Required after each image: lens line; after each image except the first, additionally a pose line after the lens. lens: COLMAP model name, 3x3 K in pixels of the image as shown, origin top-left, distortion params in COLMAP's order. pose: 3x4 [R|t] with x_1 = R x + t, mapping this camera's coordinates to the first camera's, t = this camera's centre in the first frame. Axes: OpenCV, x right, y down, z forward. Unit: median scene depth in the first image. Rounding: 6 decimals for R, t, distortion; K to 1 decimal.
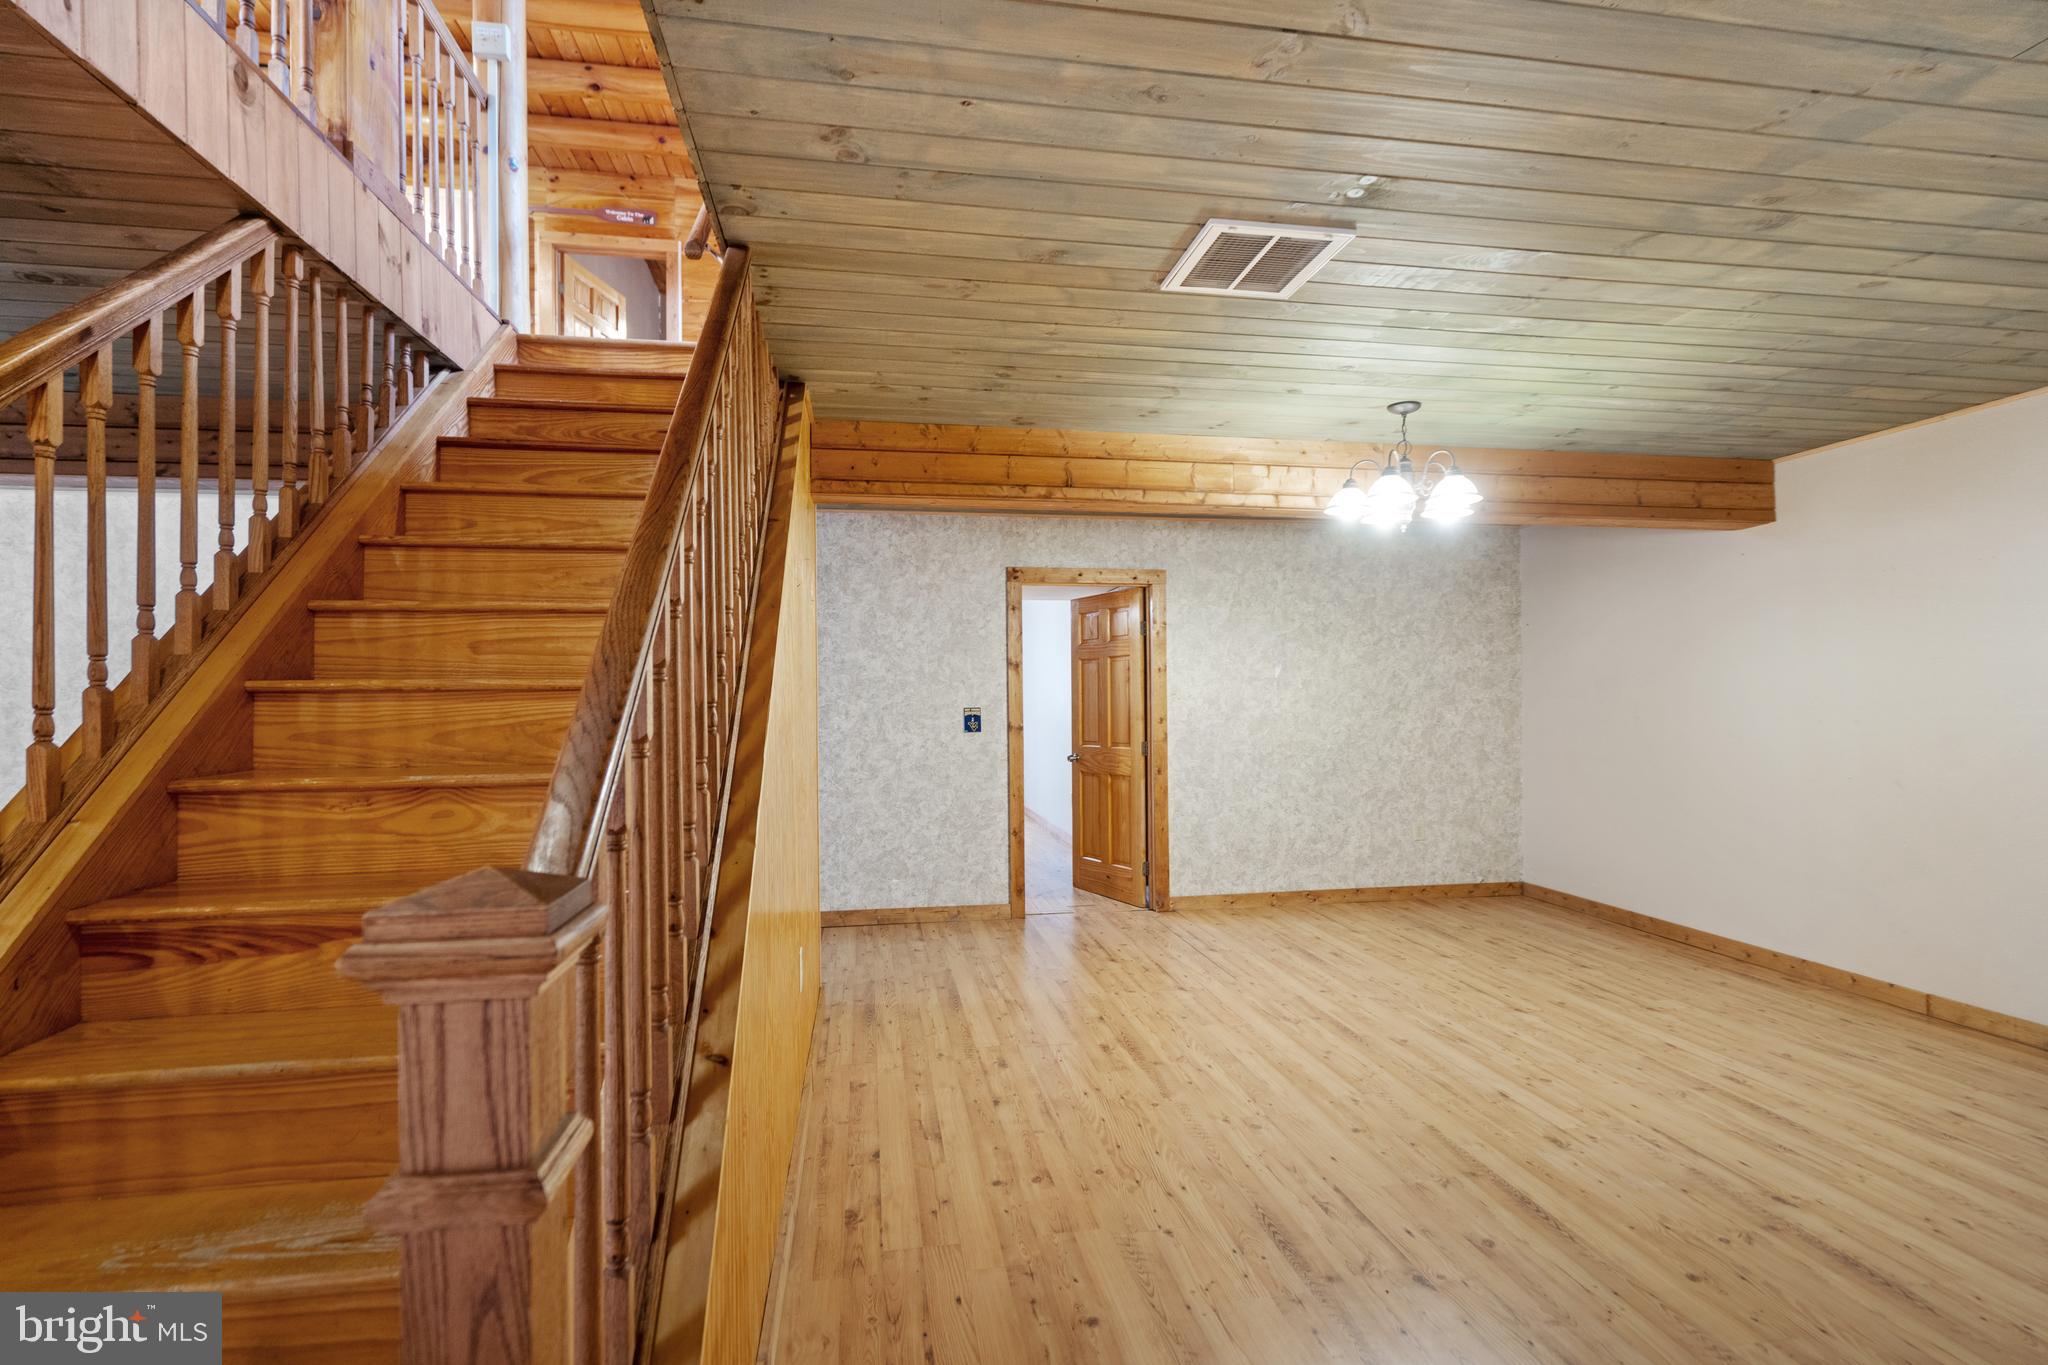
lens RADIAL K [[954.1, 0, 1010.9], [0, 954.1, 692.1], [0, 0, 1]] dist [-0.003764, 0.003625]
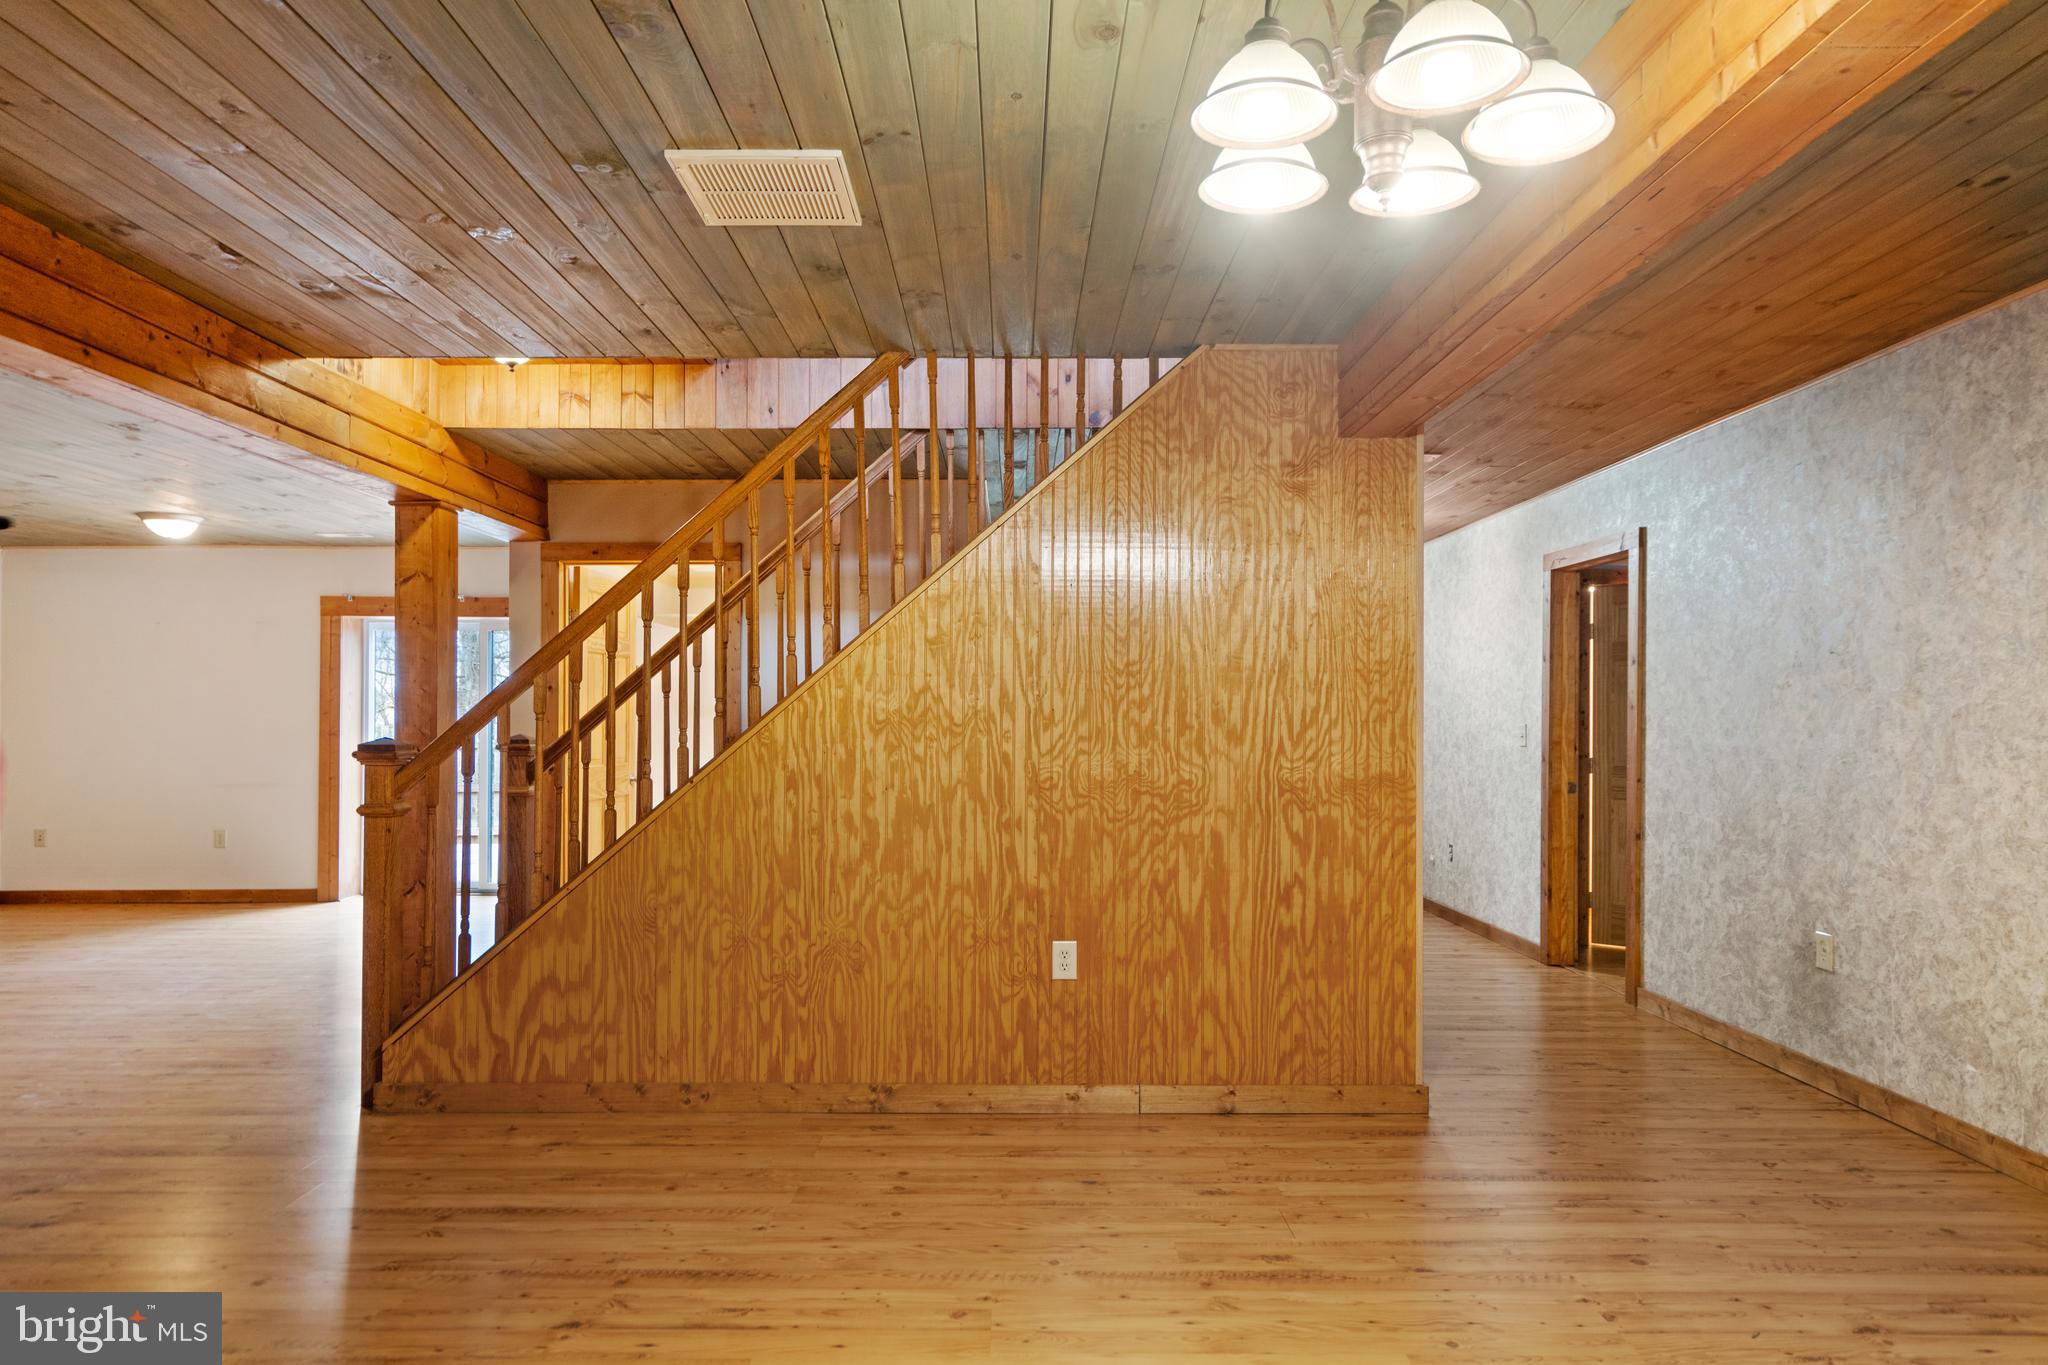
lens RADIAL K [[1257.2, 0, 1019.3], [0, 1257.2, 699.1], [0, 0, 1]] dist [0.013501, 0.000243]
pose [[-0.161021, -0.010864, -0.986891, 0.603713], [0.005153, 0.999917, -0.011848, 0.014012], [0.986938, -0.006993, -0.160952, 0.627998]]
